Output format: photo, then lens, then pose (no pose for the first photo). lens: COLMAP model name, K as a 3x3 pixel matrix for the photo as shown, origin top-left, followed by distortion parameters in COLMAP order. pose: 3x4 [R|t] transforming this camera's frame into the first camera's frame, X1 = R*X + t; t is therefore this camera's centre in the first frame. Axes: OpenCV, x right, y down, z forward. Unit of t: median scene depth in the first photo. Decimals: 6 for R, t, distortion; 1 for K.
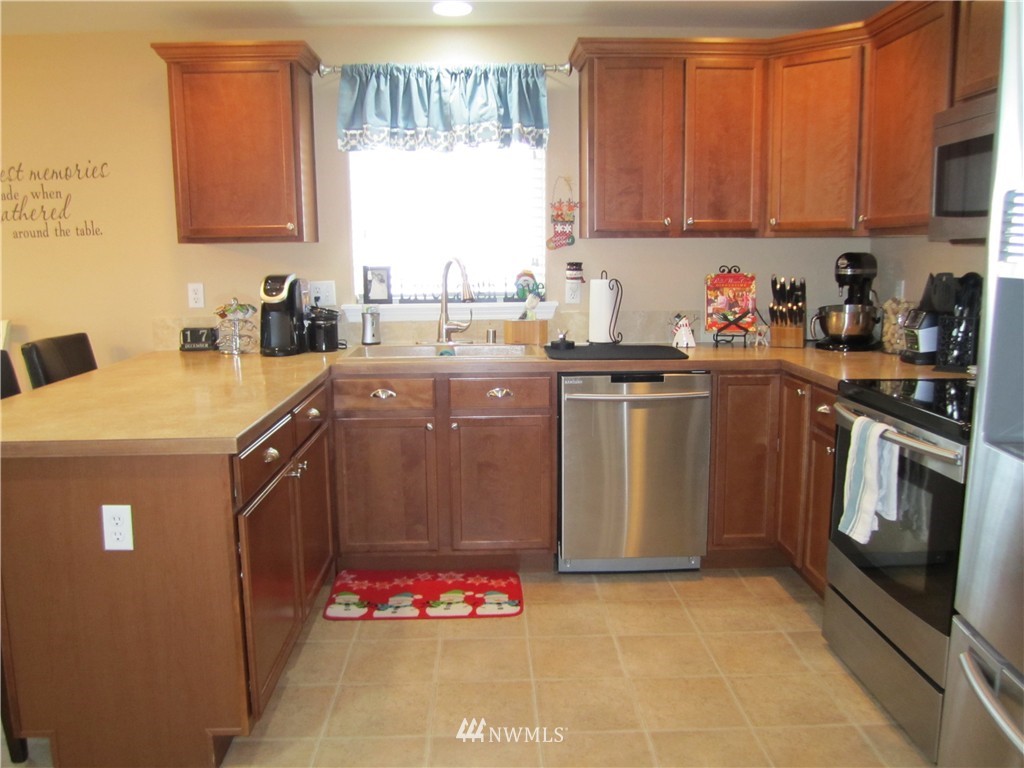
lens RADIAL K [[838.4, 0, 506.1], [0, 838.4, 384.0], [0, 0, 1]] dist [-0.080670, 0.049591]
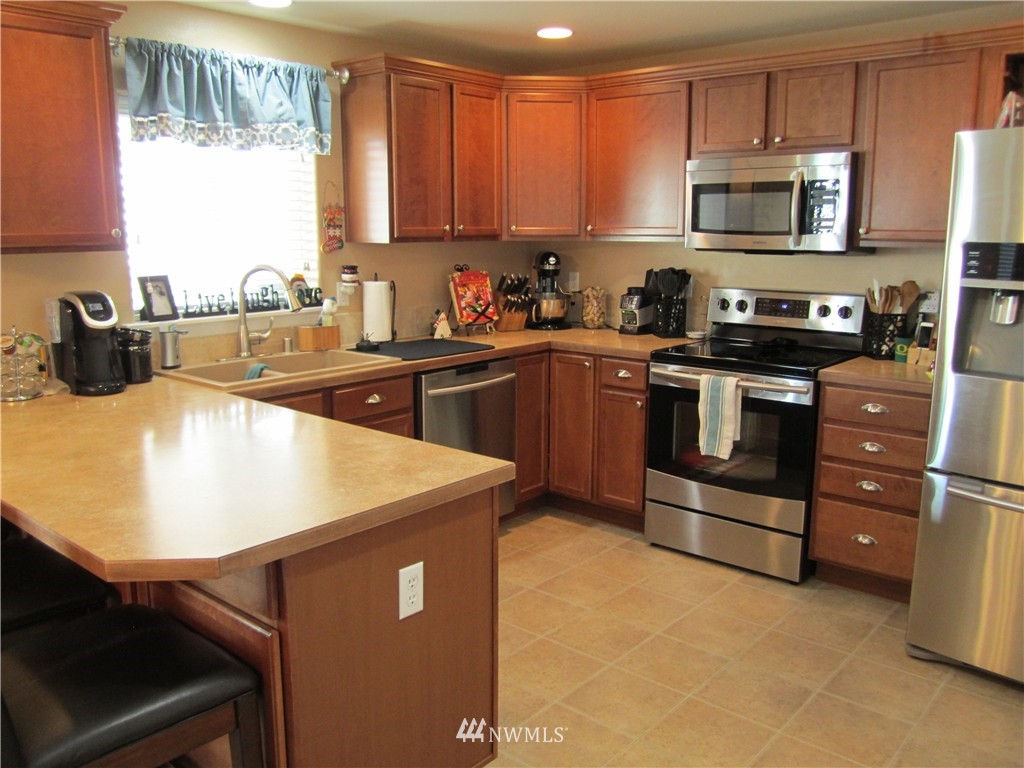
lens RADIAL K [[838.4, 0, 516.0], [0, 838.4, 380.9], [0, 0, 1]] dist [-0.080670, 0.049591]
pose [[0.680708, -0.123246, 0.722113, -0.554002], [0.108660, 0.991829, 0.066850, -0.053184], [-0.724452, 0.032959, 0.688537, 0.156251]]
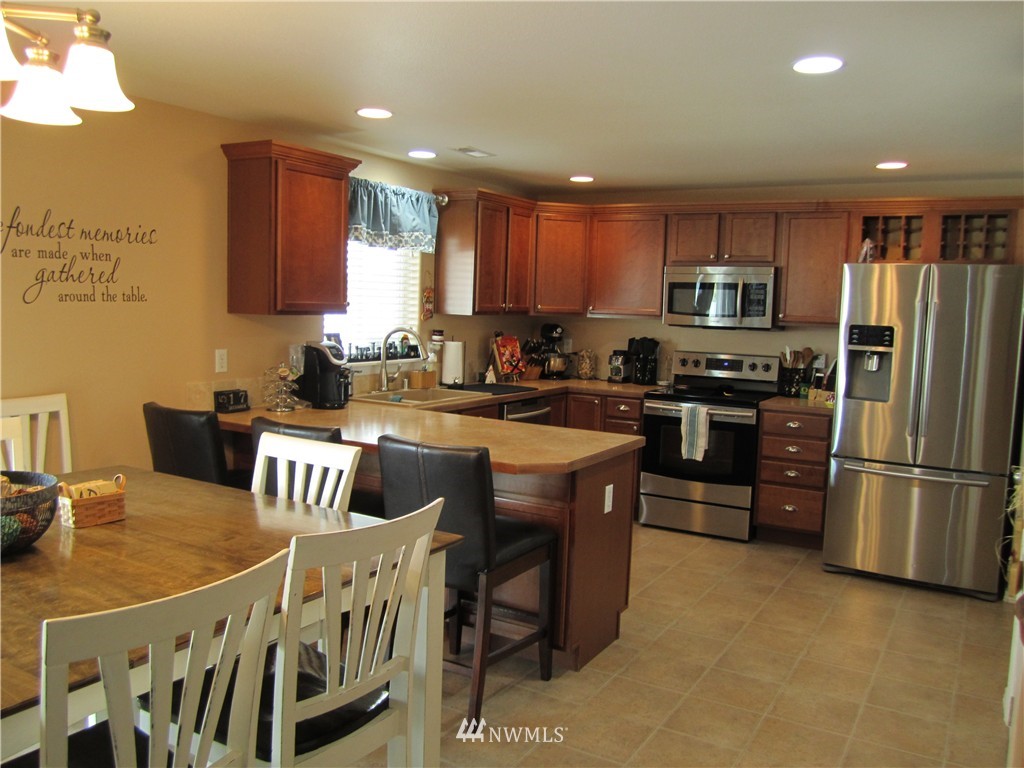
lens RADIAL K [[838.4, 0, 515.1], [0, 838.4, 382.4], [0, 0, 1]] dist [-0.080670, 0.049591]
pose [[0.534450, -0.053448, 0.843508, -1.115190], [0.096596, 0.995322, 0.001864, -0.045993], [-0.839662, 0.080483, 0.537113, 0.116496]]
